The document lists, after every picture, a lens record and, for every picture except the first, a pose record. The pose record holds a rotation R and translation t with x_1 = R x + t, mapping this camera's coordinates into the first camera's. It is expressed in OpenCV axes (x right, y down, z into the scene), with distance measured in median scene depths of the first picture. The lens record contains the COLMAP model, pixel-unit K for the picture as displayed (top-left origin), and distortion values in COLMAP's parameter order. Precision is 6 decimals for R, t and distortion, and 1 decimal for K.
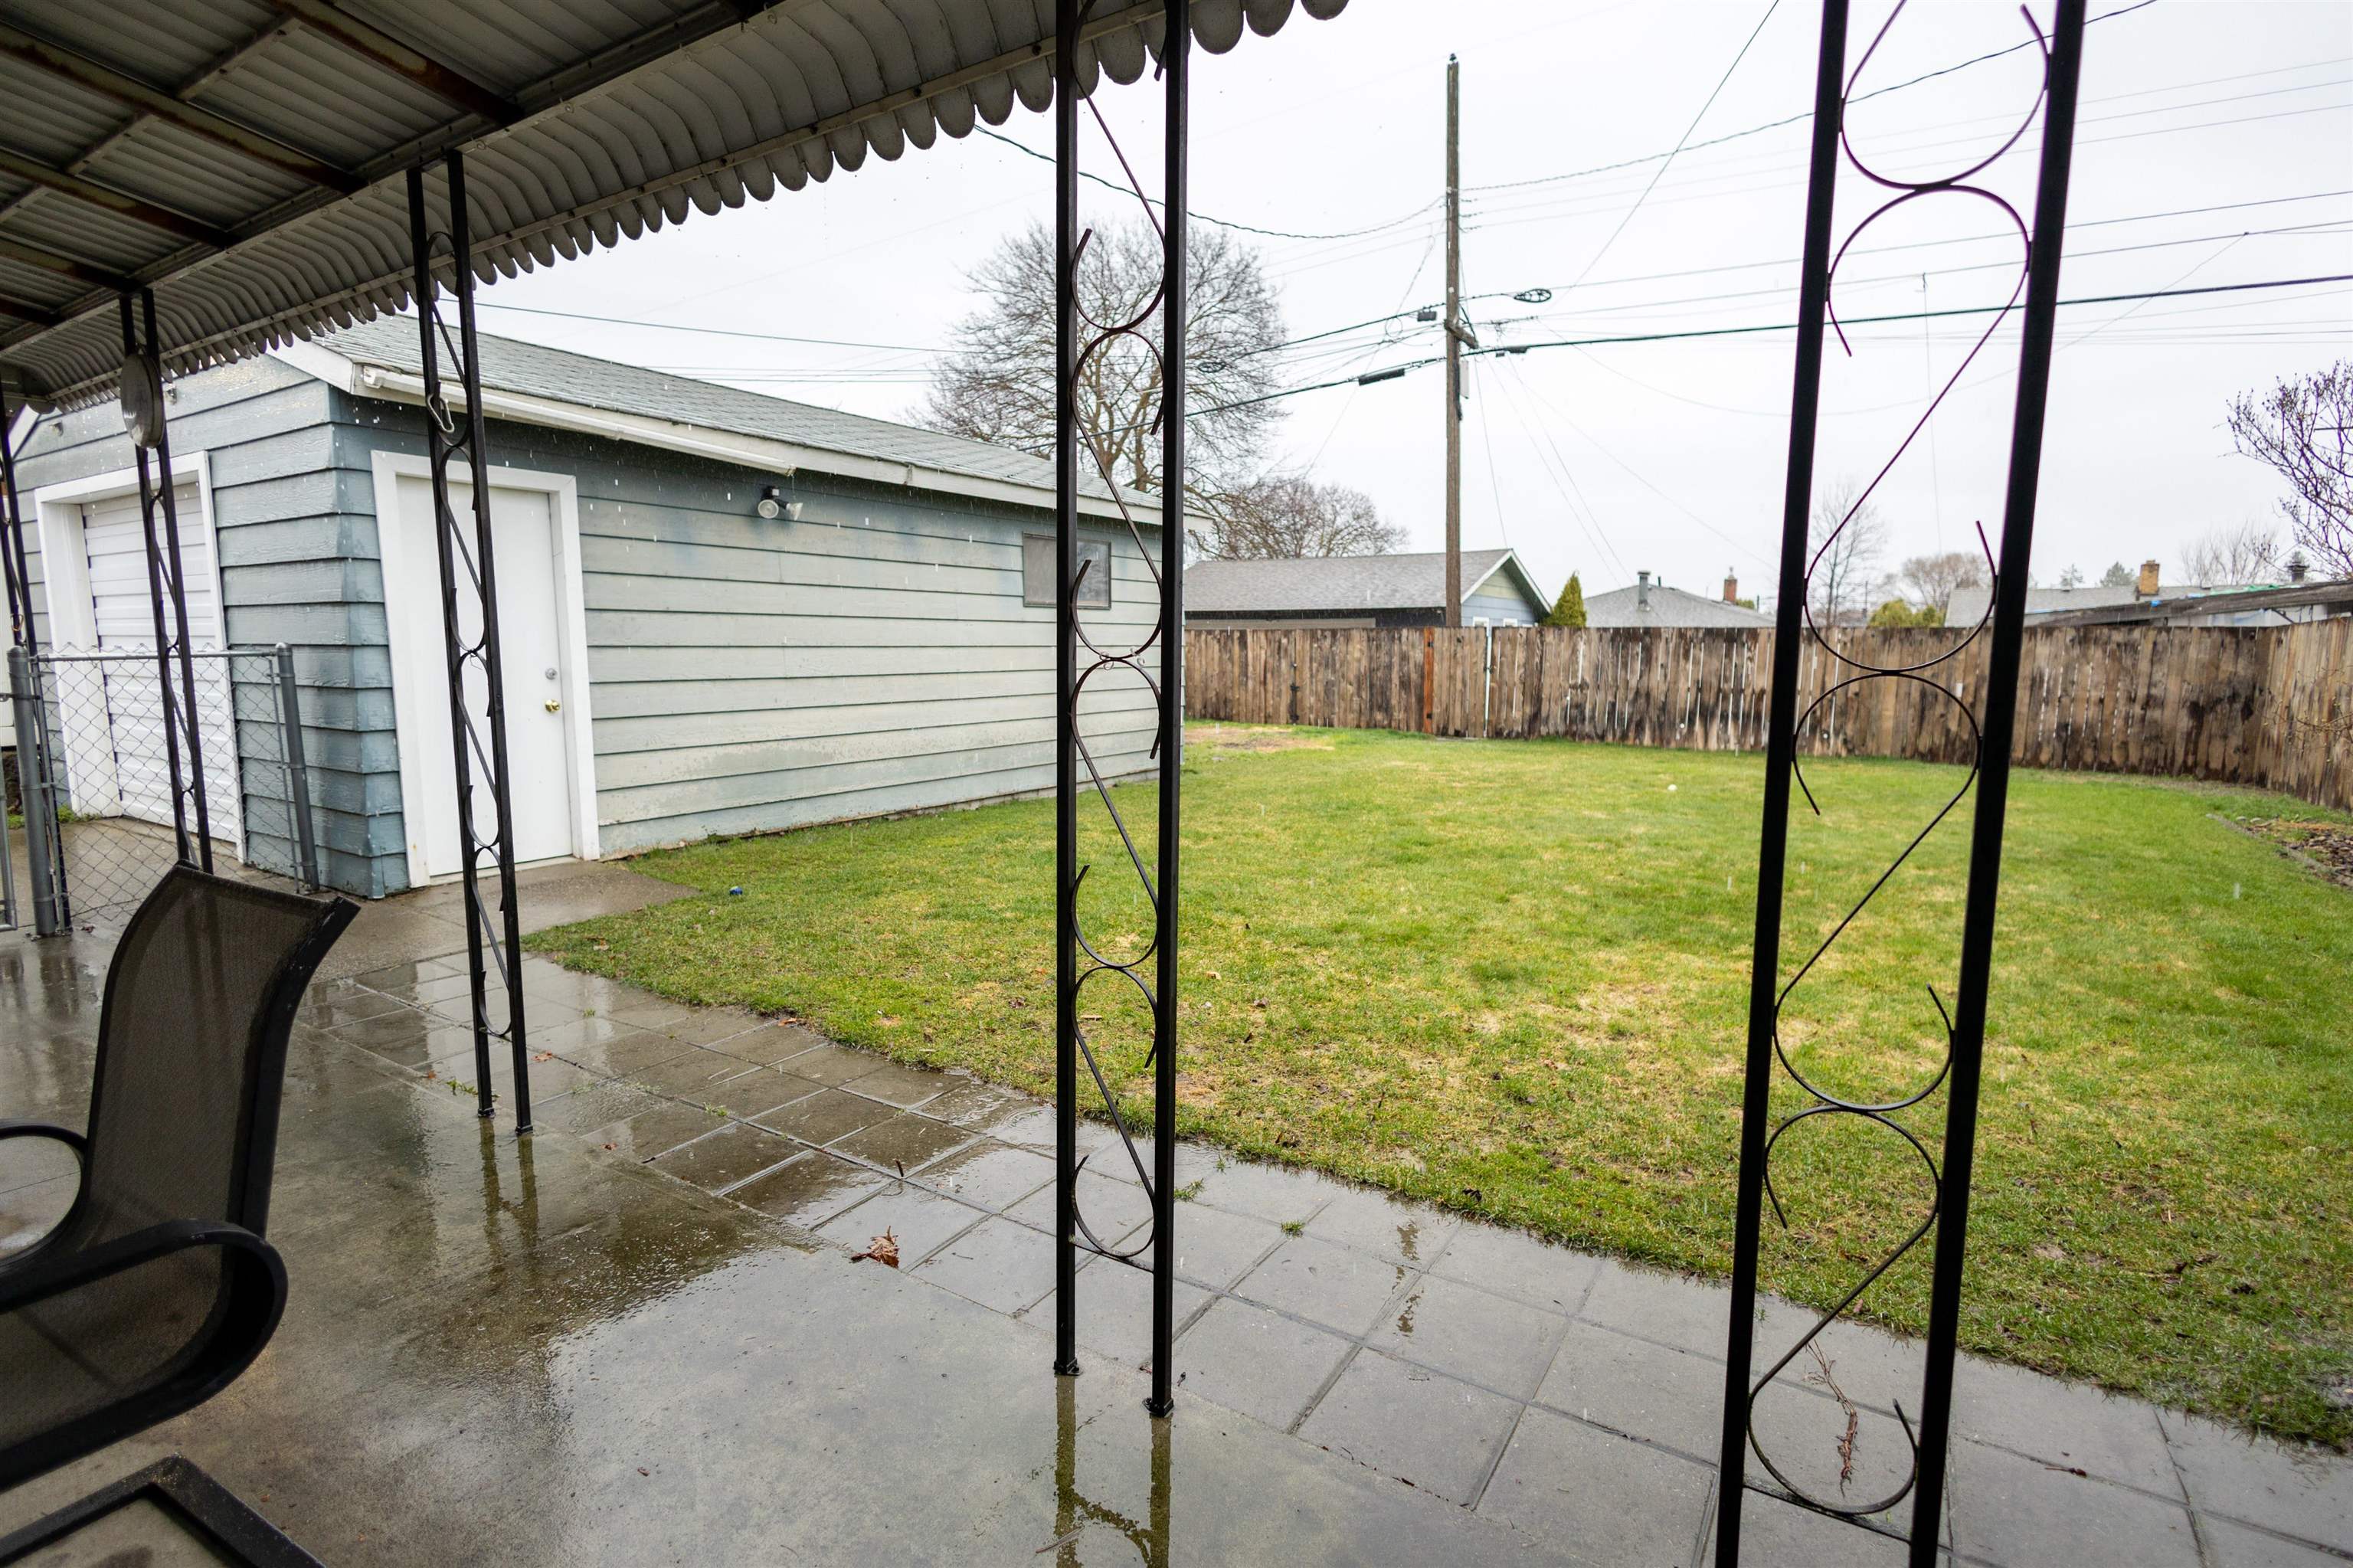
lens RADIAL K [[1108.6, 0, 1176.5], [0, 1108.6, 784.0], [0, 0, 1]] dist [0.006290, 0.000684]
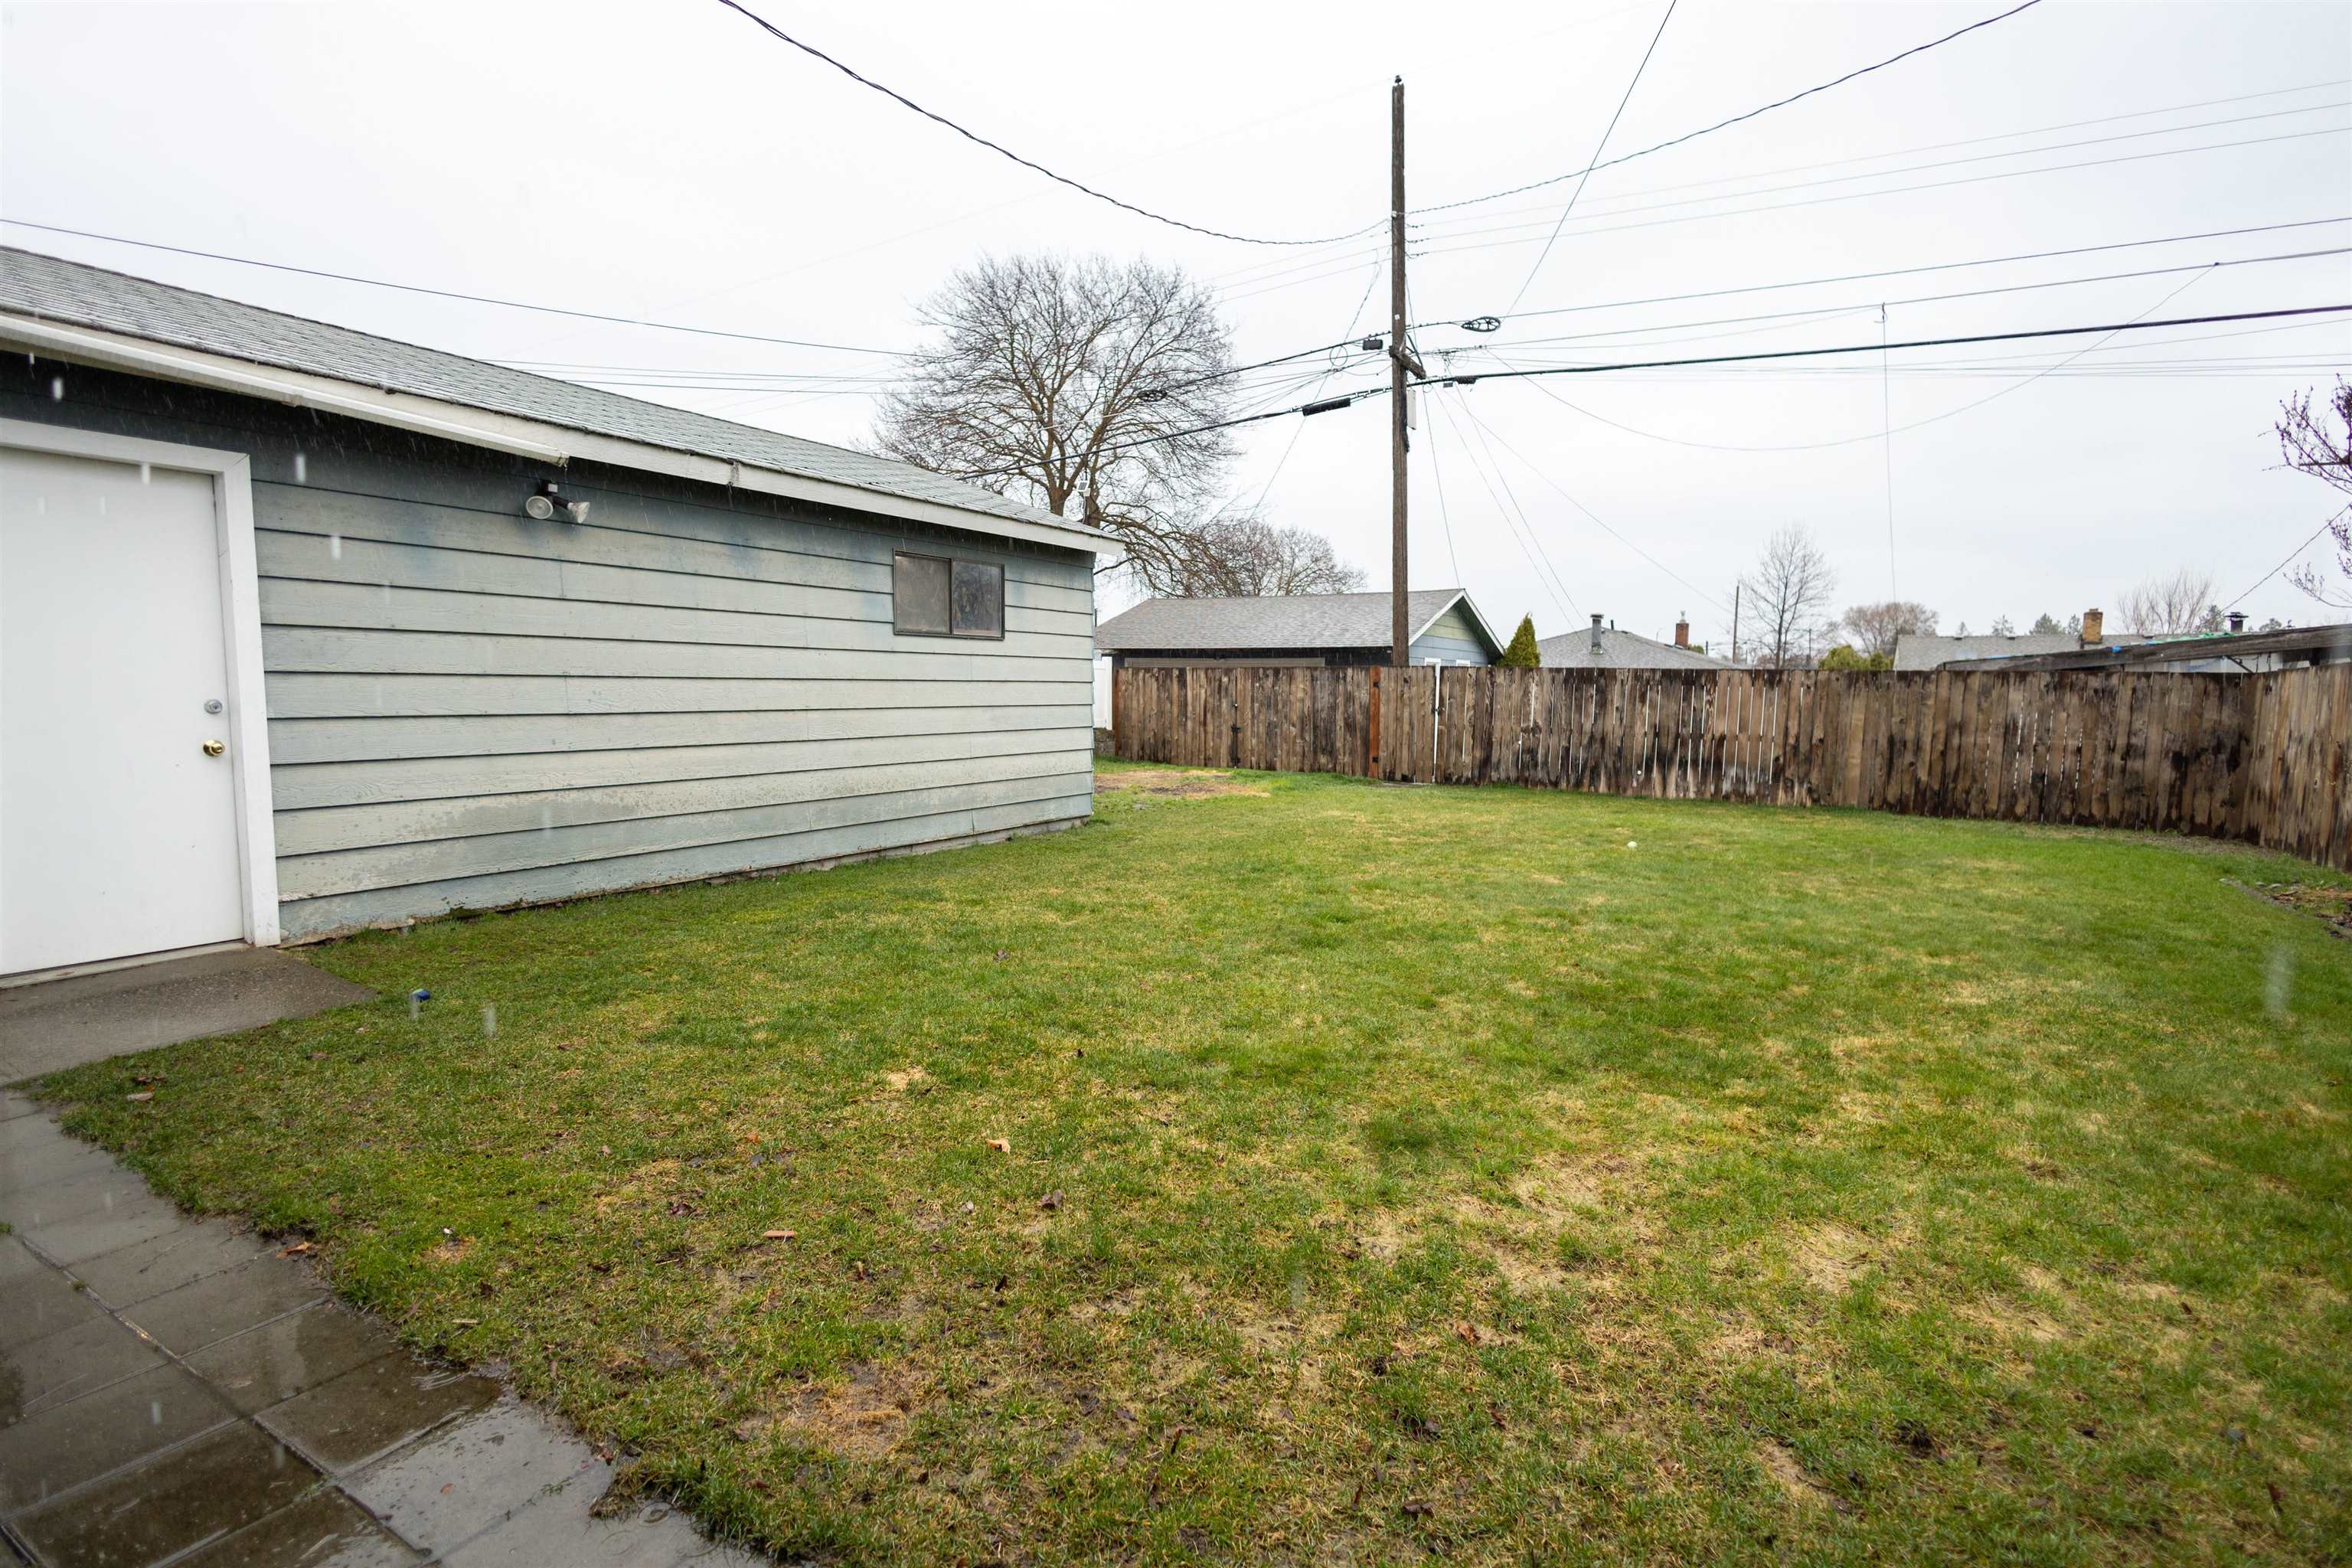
lens RADIAL K [[1080.4, 0, 1183.5], [0, 1080.4, 783.8], [0, 0, 1]] dist [0.007343, -0.000305]
pose [[0.999440, 0.005953, 0.032922, 0.045856], [-0.004833, 0.999410, -0.034001, -0.011701], [-0.033105, 0.033823, 0.998879, 0.113733]]
